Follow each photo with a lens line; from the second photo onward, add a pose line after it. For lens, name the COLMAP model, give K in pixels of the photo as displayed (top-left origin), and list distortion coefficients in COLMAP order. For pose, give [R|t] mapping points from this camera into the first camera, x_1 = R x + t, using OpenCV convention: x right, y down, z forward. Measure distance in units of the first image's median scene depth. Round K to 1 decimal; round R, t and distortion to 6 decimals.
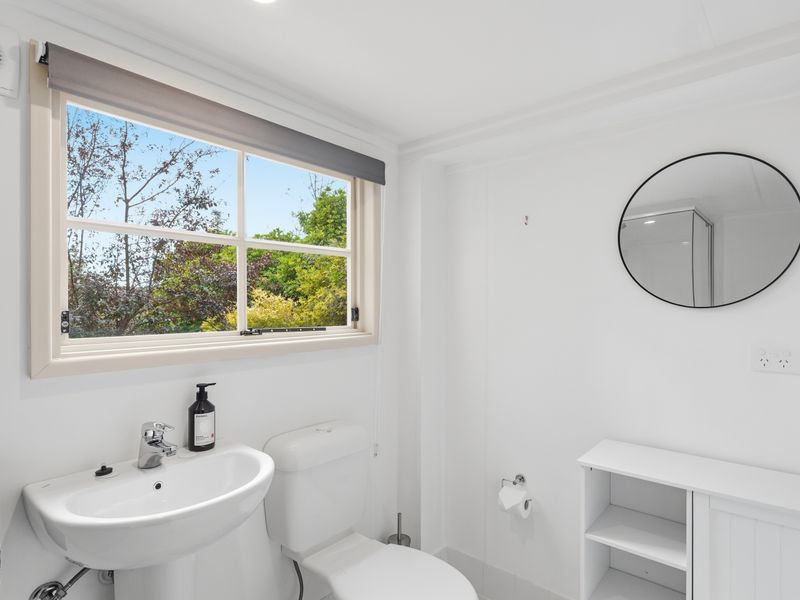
lens RADIAL K [[448.7, 0, 400.0], [0, 448.7, 300.0], [0, 0, 1]] dist [-0.012799, 0.001097]
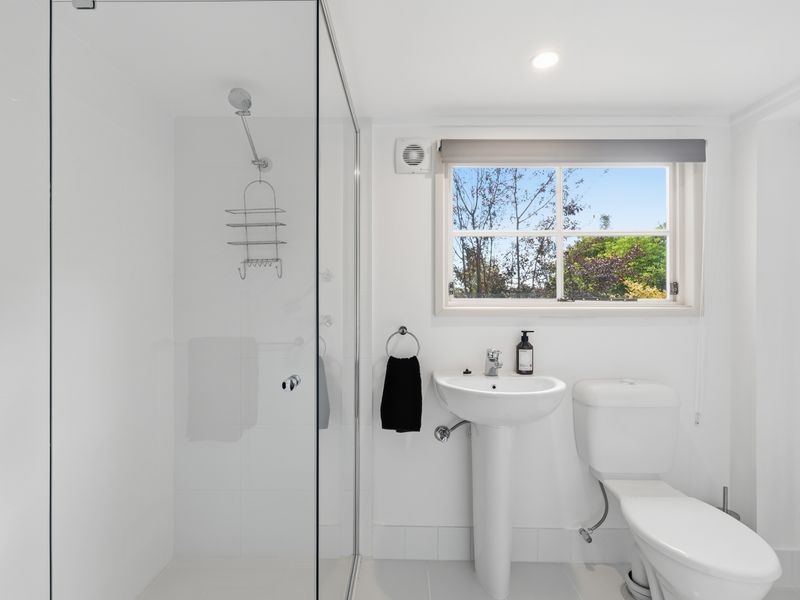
lens RADIAL K [[403.7, 0, 400.0], [0, 403.7, 300.0], [0, 0, 1]] dist [0.001012, -0.000069]
pose [[0.637949, -0.004118, -0.770067, 0.232460], [0.004586, 0.999988, -0.001548, 0.059146], [0.770065, -0.002544, 0.637961, -0.131221]]
